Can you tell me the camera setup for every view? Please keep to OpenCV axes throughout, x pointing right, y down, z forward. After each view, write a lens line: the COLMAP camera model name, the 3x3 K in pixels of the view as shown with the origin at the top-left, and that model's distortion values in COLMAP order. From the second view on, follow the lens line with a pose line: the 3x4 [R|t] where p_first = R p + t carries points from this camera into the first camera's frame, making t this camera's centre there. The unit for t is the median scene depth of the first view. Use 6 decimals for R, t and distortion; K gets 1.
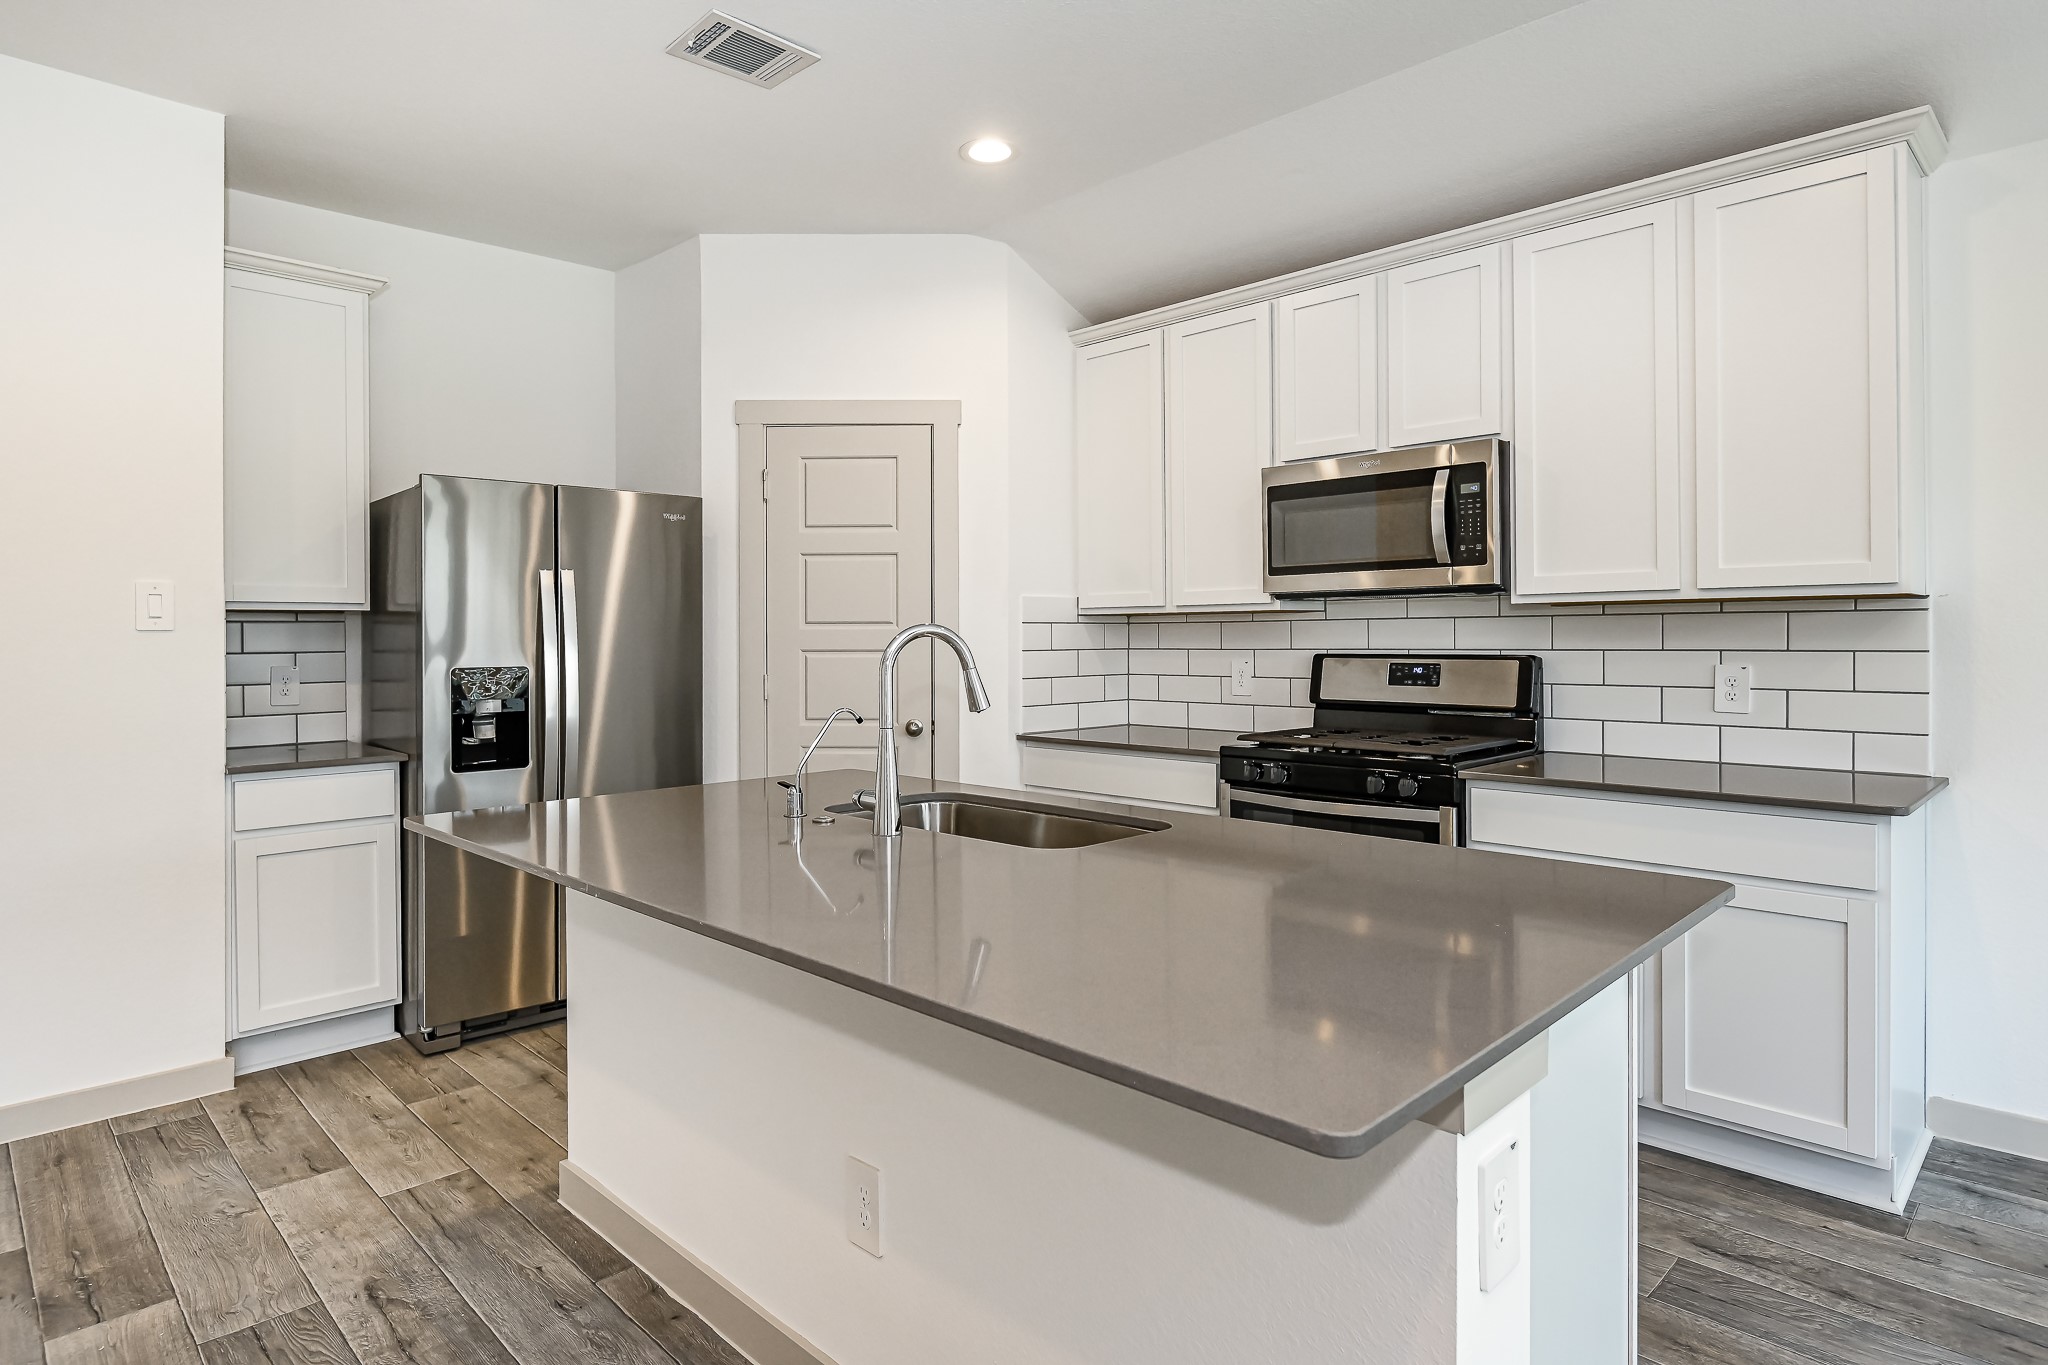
lens RADIAL K [[1115.7, 0, 1016.7], [0, 1115.7, 635.4], [0, 0, 1]] dist [0.003123, 0.001254]
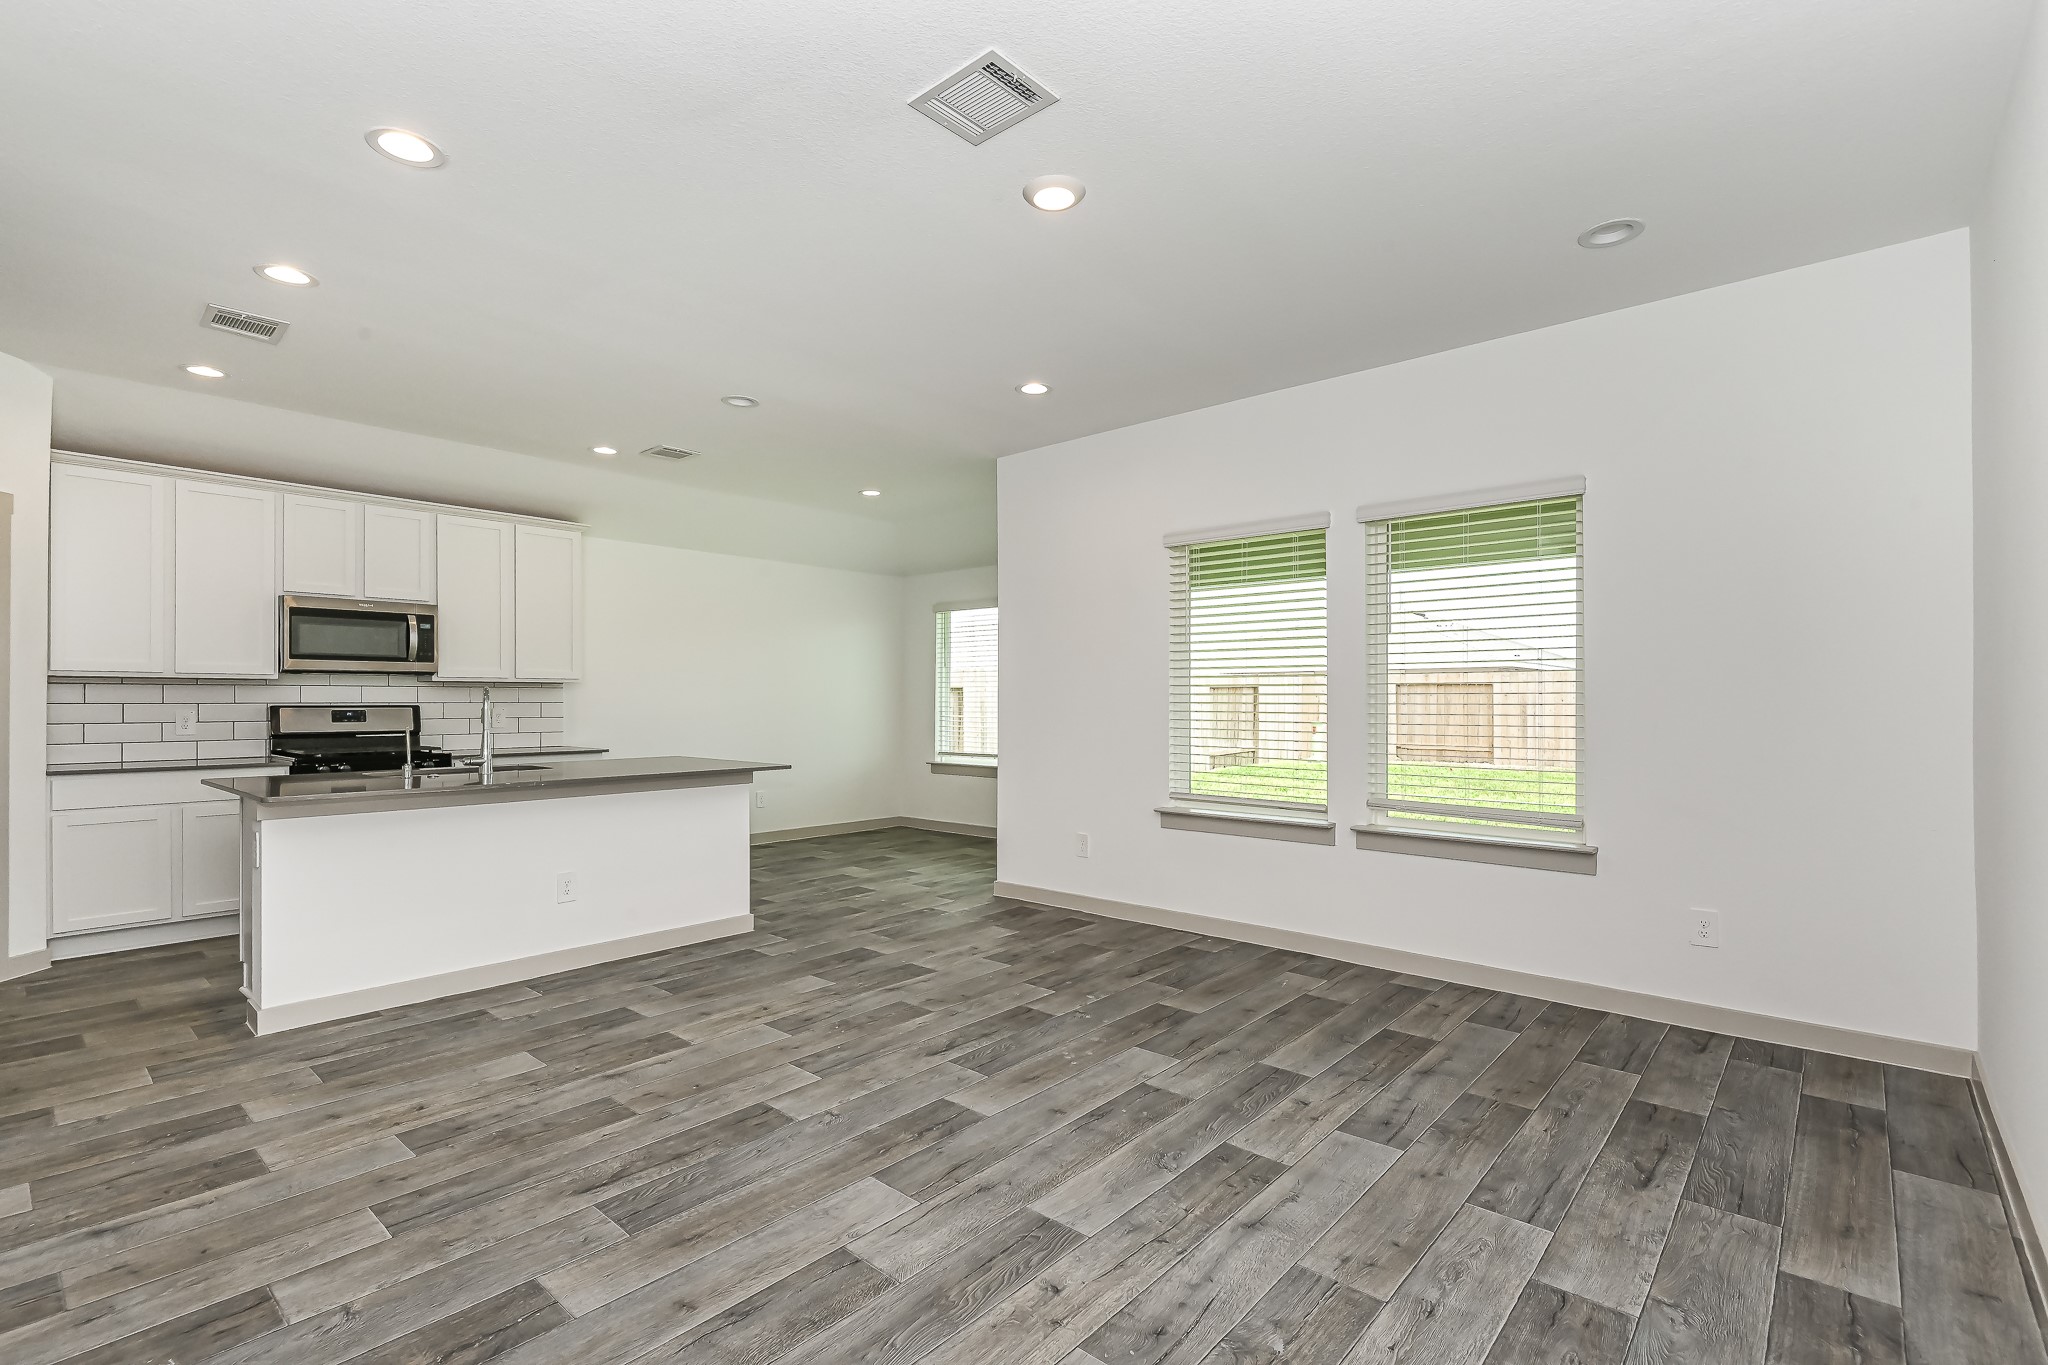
lens RADIAL K [[953.6, 0, 1035.5], [0, 953.6, 697.1], [0, 0, 1]] dist [0.000009, -0.001238]
pose [[-0.079916, 0.008568, 0.996765, -1.385925], [-0.003615, 0.999954, -0.008885, 0.014244], [-0.996795, -0.004314, -0.079881, -0.013382]]
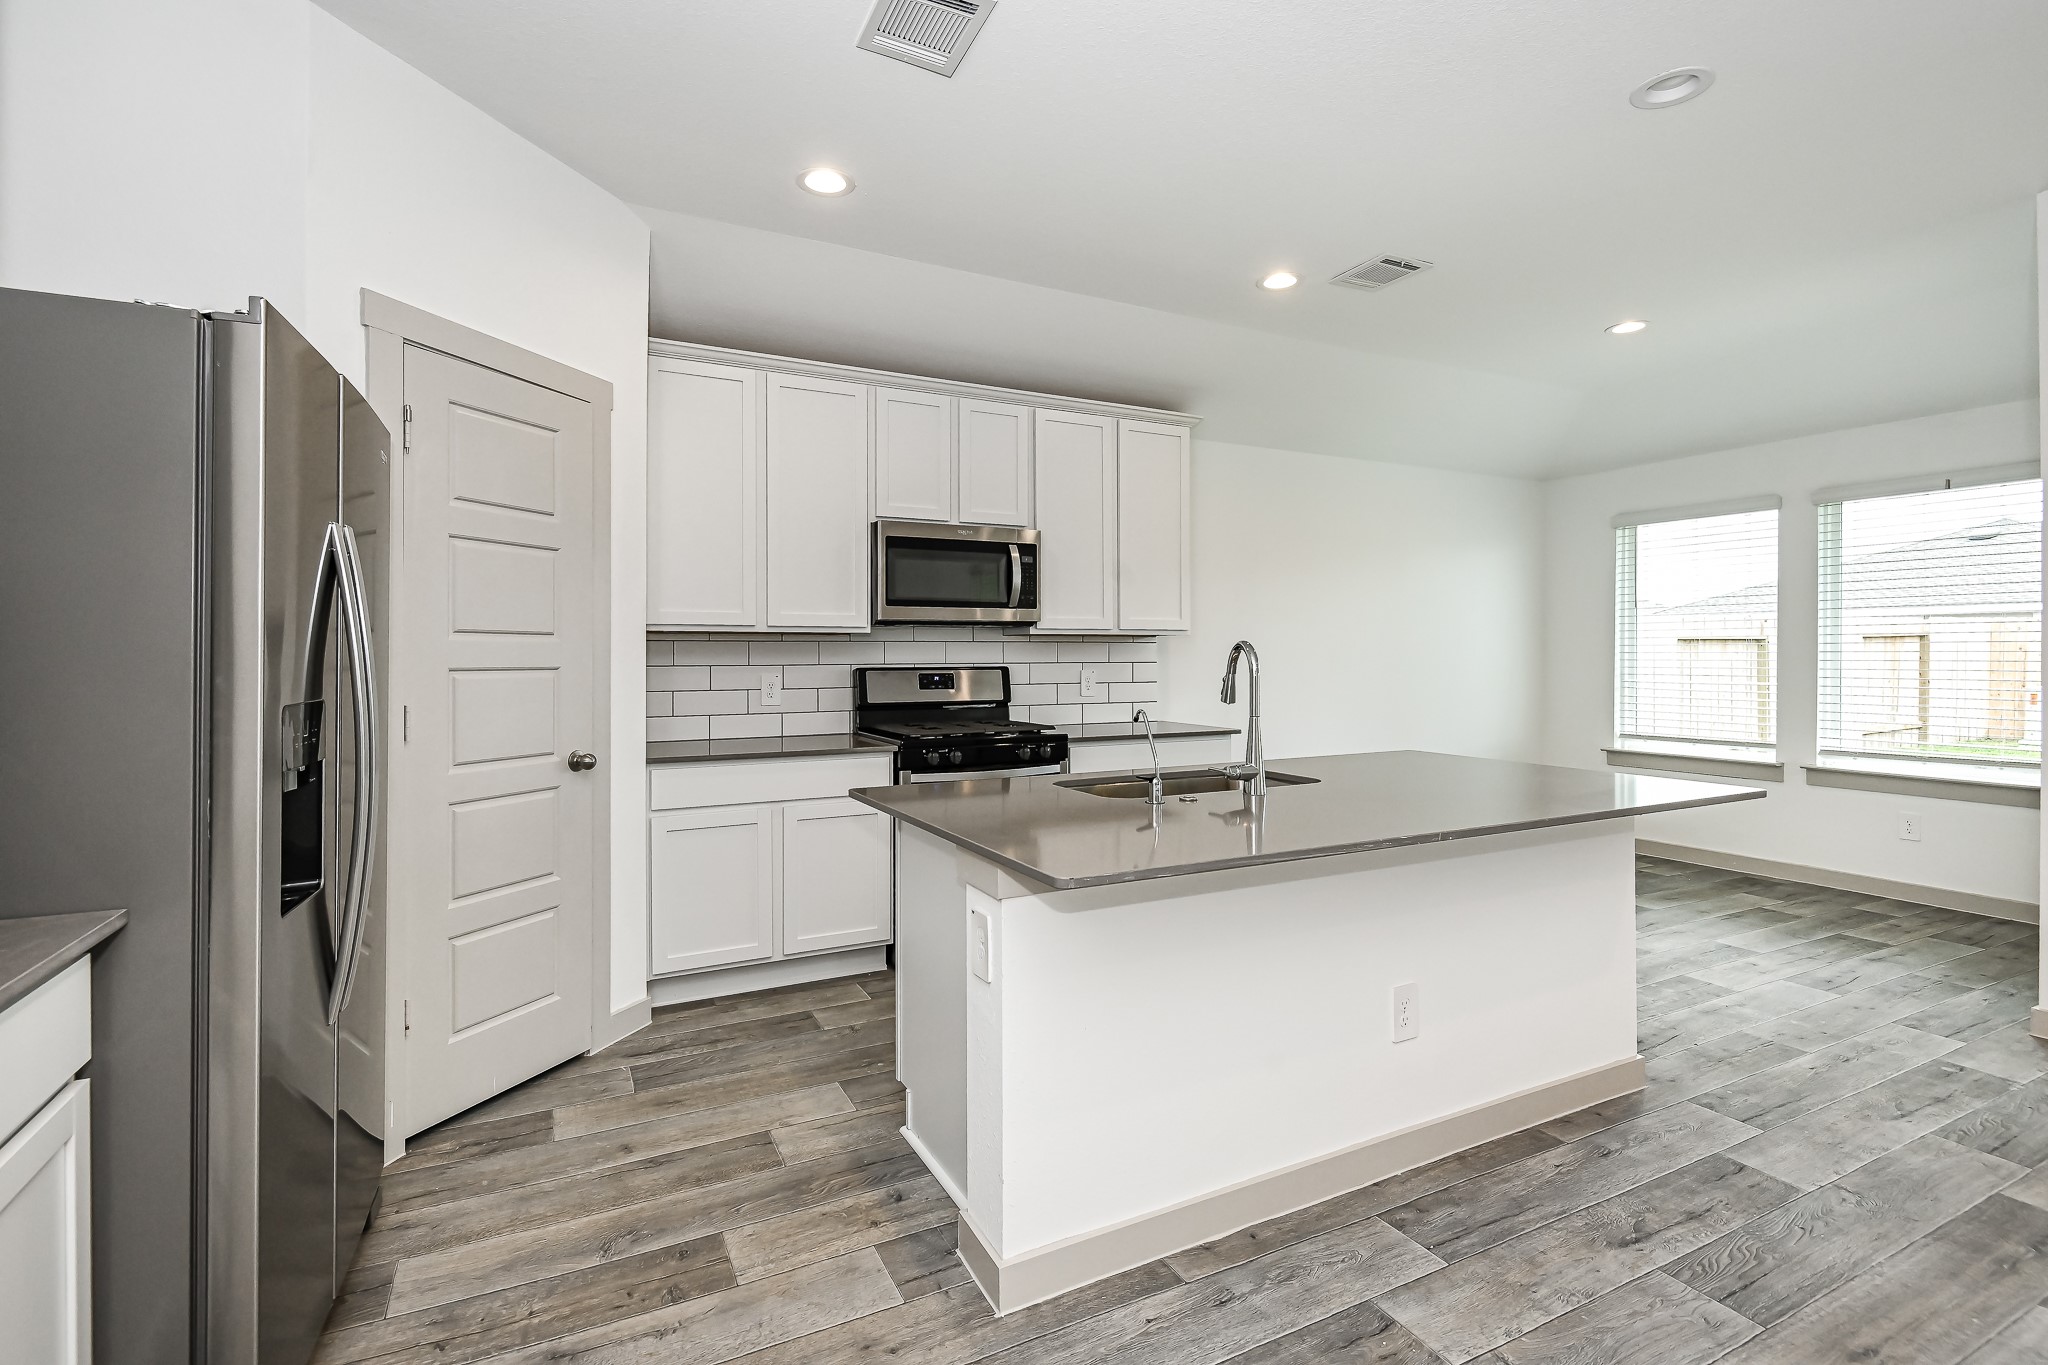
lens RADIAL K [[953.5, 0, 1016.4], [0, 953.5, 648.7], [0, 0, 1]] dist [-0.001866, -0.000746]
pose [[0.302885, 0.011252, 0.952961, -0.804461], [-0.002607, 0.999936, -0.010977, 0.007088], [-0.953023, 0.000840, 0.302896, 0.565071]]
